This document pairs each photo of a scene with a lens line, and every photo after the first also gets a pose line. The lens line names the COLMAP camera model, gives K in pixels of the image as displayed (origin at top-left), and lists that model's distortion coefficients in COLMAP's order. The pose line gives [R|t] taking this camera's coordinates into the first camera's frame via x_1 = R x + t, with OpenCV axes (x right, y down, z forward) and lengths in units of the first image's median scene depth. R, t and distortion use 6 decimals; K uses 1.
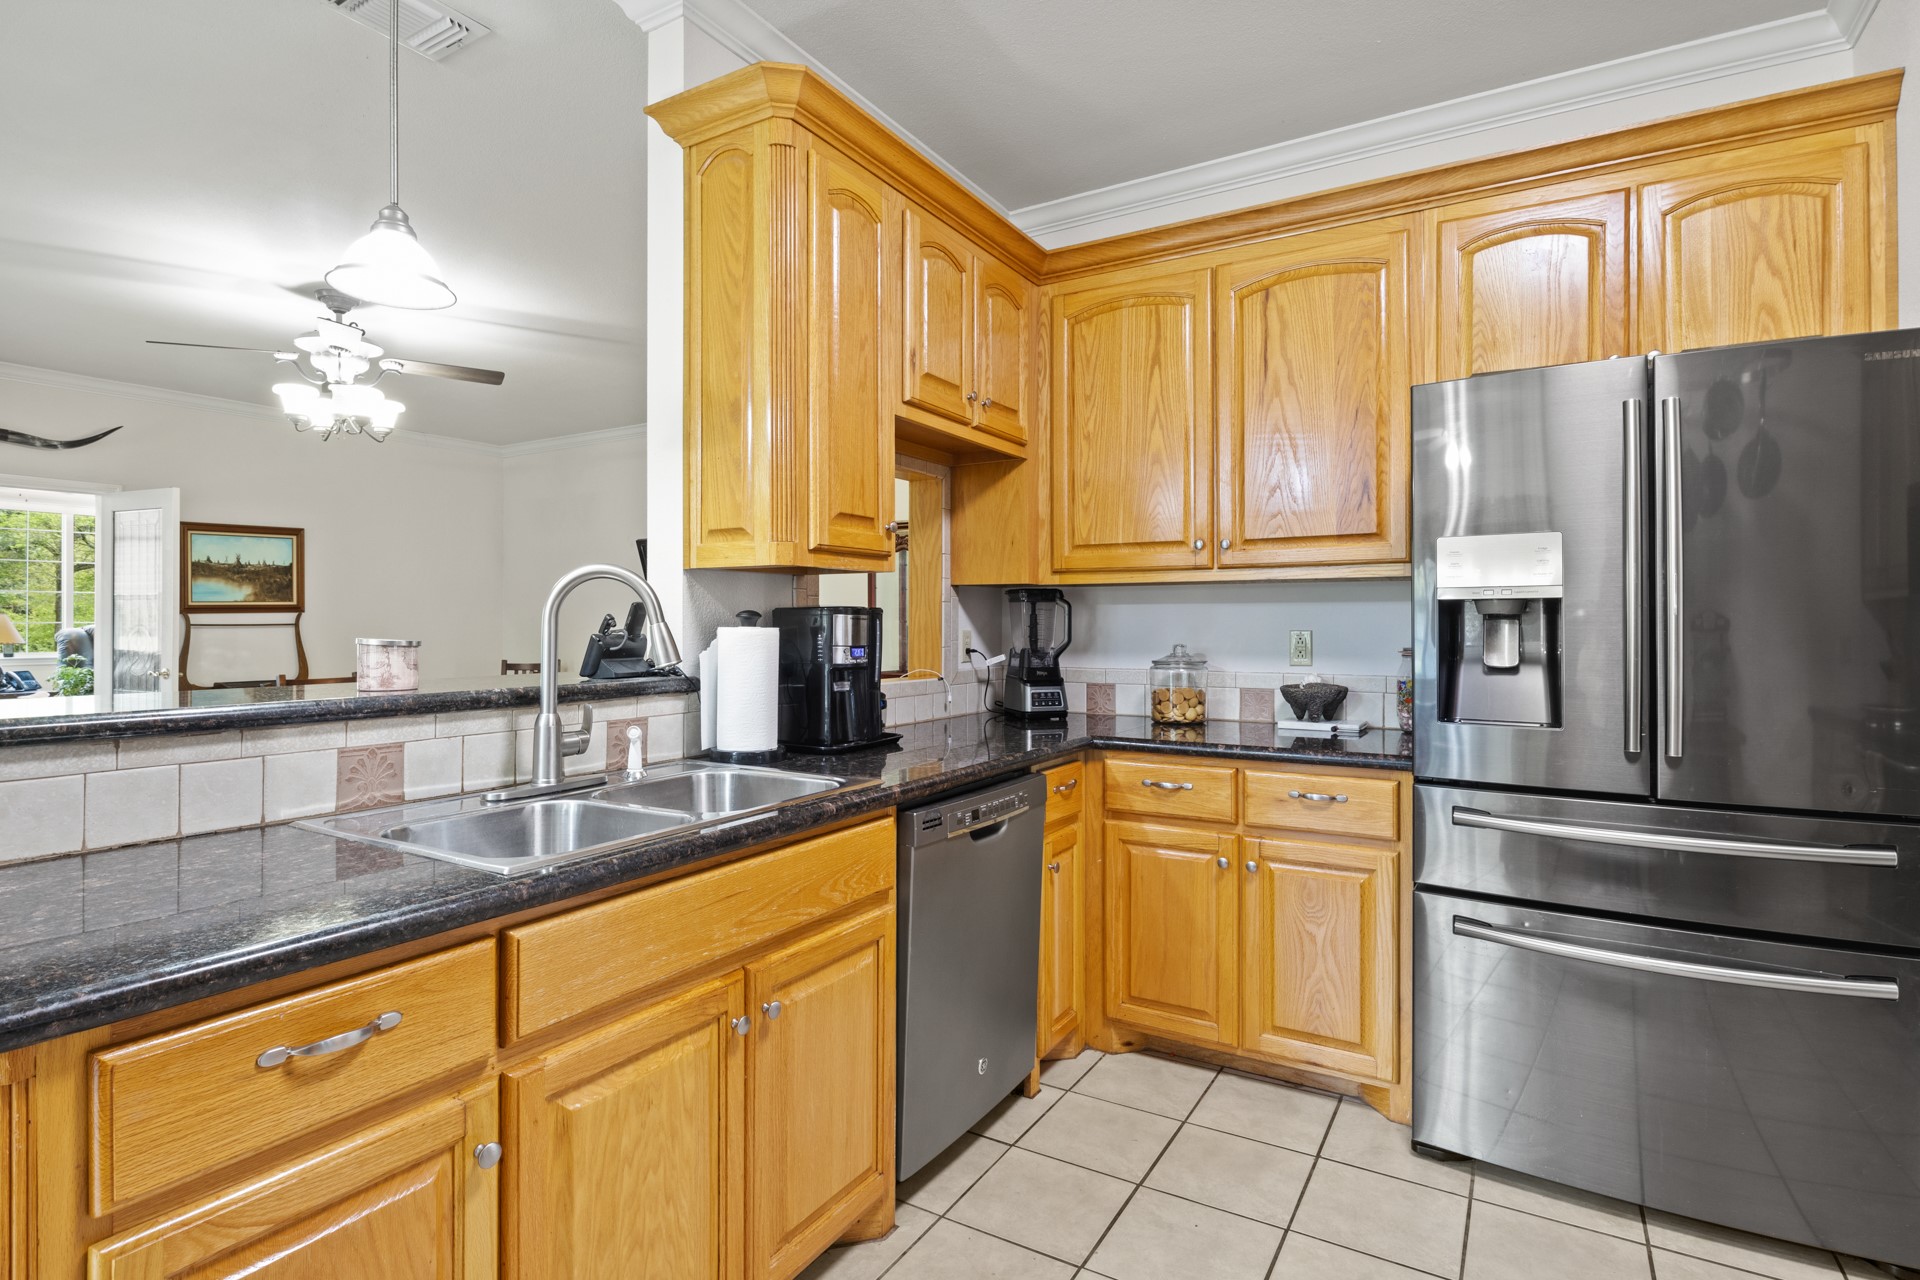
lens RADIAL K [[961.2, 0, 969.2], [0, 961.2, 620.8], [0, 0, 1]] dist [-0.009232, -0.000184]
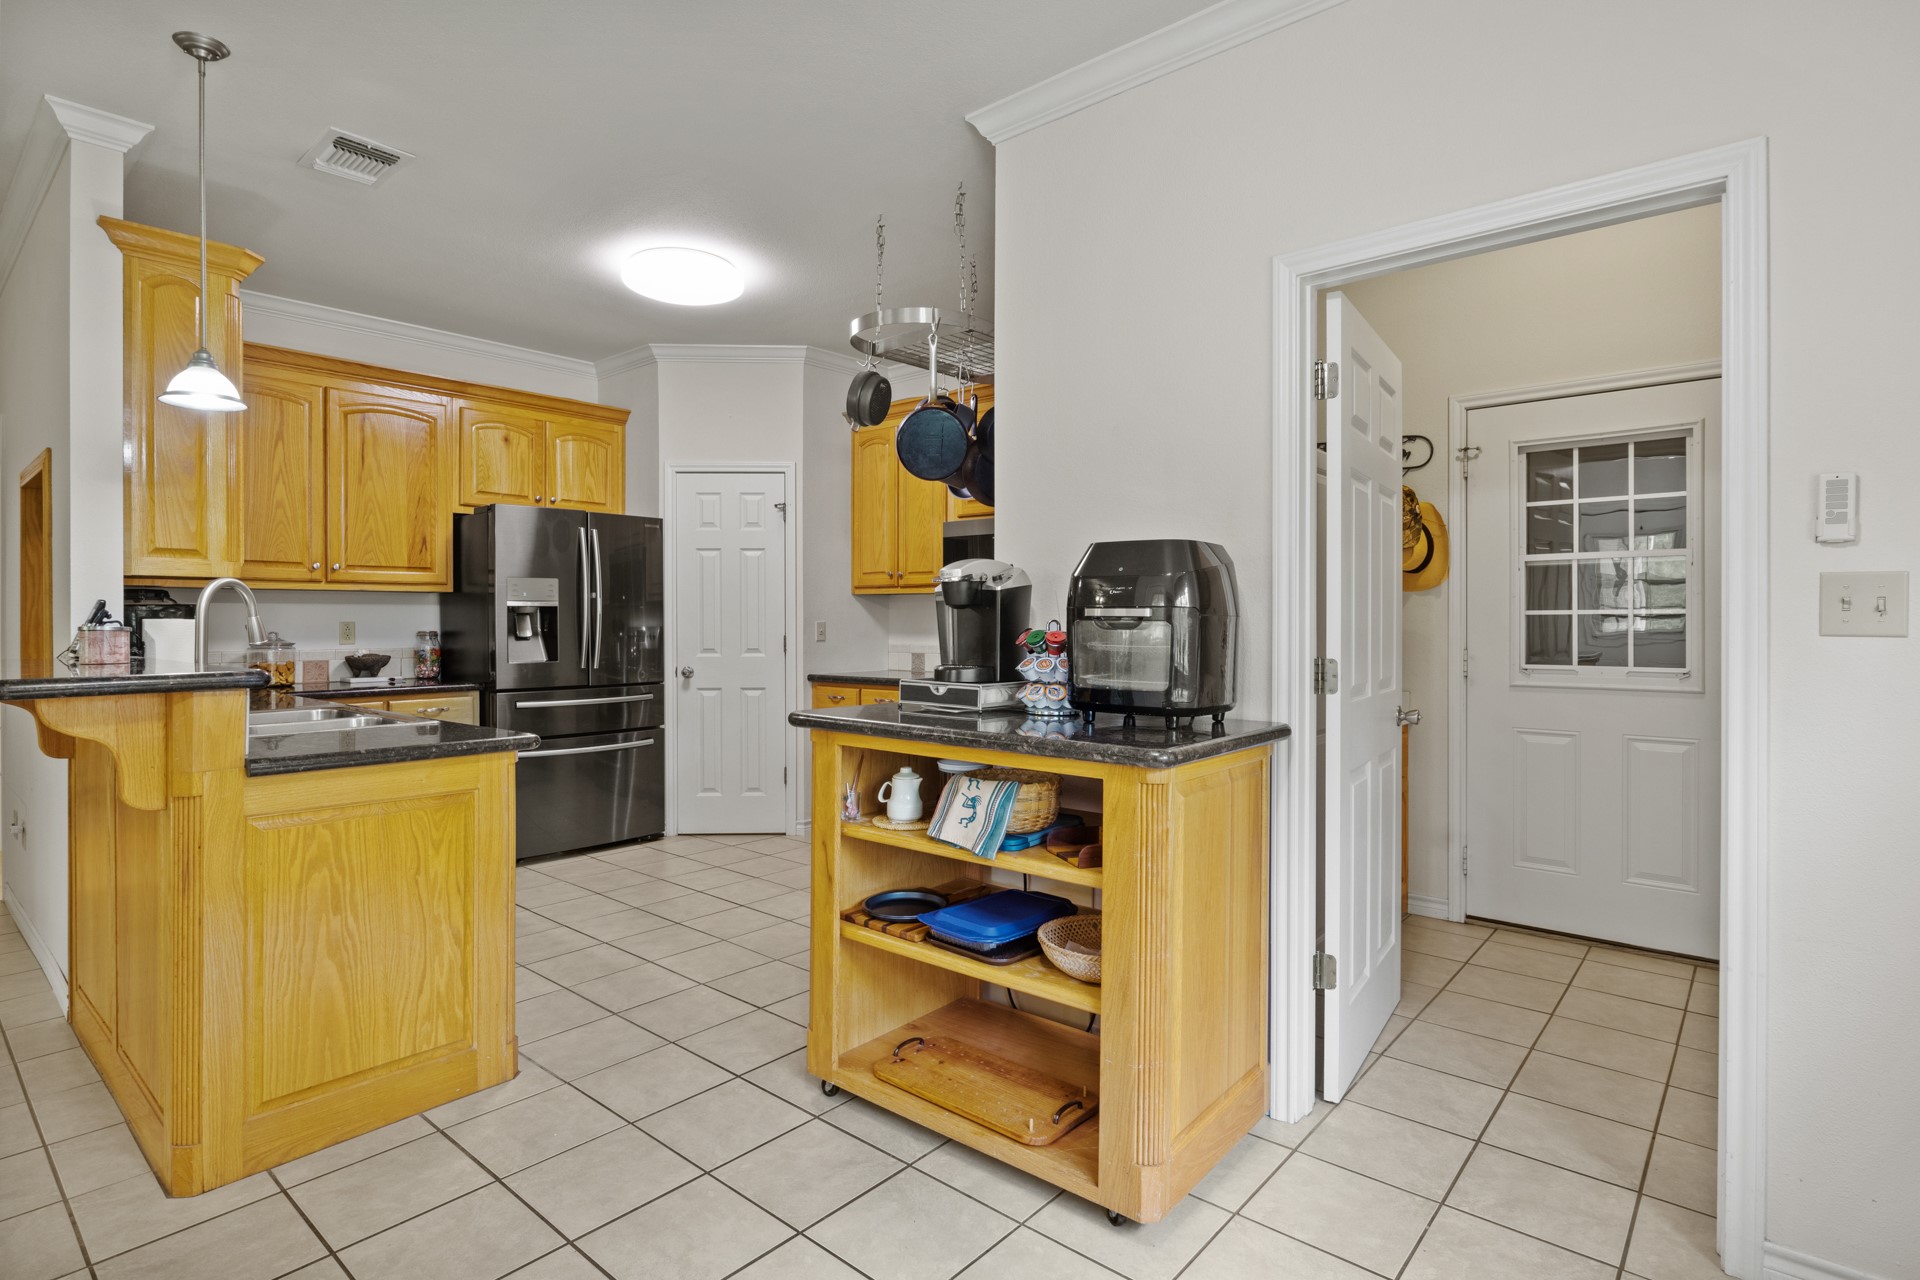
lens RADIAL K [[961.2, 0, 956.4], [0, 961.2, 625.0], [0, 0, 1]] dist [-0.009232, -0.000184]
pose [[0.171661, -0.008794, 0.985117, -1.092304], [-0.001465, 0.999957, 0.009182, -0.000896], [-0.985155, -0.003019, 0.171641, -0.268004]]
